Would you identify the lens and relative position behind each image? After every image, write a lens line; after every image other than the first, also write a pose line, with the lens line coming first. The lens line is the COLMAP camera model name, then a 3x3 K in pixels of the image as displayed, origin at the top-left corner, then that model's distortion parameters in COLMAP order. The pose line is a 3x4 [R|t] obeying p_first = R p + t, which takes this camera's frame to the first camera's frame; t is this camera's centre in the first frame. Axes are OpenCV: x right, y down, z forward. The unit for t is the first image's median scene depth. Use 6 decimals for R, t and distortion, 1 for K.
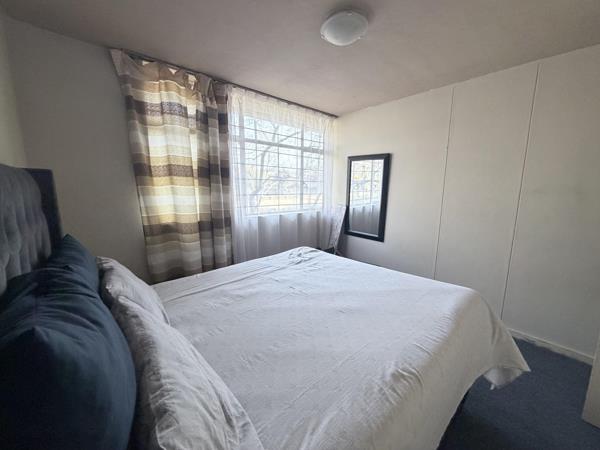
lens RADIAL K [[239.8, 0, 298.7], [0, 239.8, 222.6], [0, 0, 1]] dist [-0.002621, 0.000297]
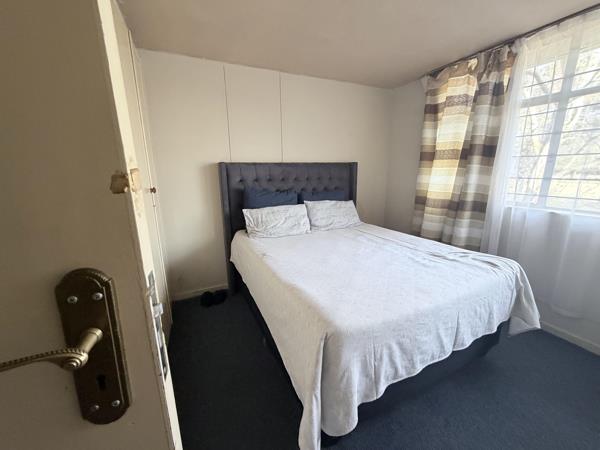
lens RADIAL K [[239.8, 0, 300.4], [0, 239.8, 224.5], [0, 0, 1]] dist [-0.002621, 0.000297]
pose [[-0.319233, 0.202517, -0.925785, 0.839117], [-0.136143, 0.956966, 0.256283, -0.085468], [0.937846, 0.207853, -0.277924, 0.682759]]
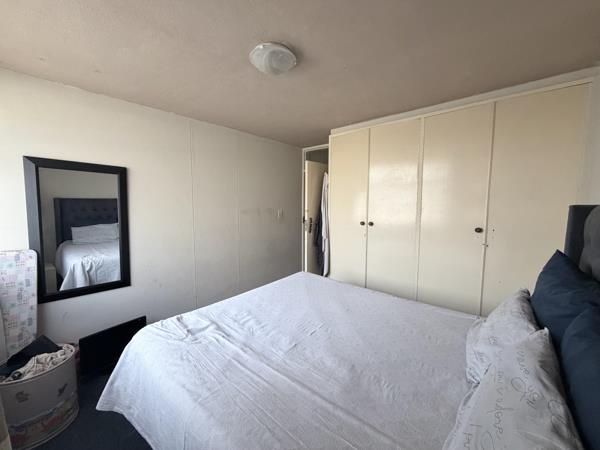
lens RADIAL K [[239.8, 0, 298.8], [0, 239.8, 221.7], [0, 0, 1]] dist [-0.002621, 0.000297]
pose [[-0.101797, -0.076411, 0.991866, -0.573852], [0.151205, 0.984273, 0.091345, -0.141070], [-0.983247, 0.159274, -0.088643, 0.730734]]
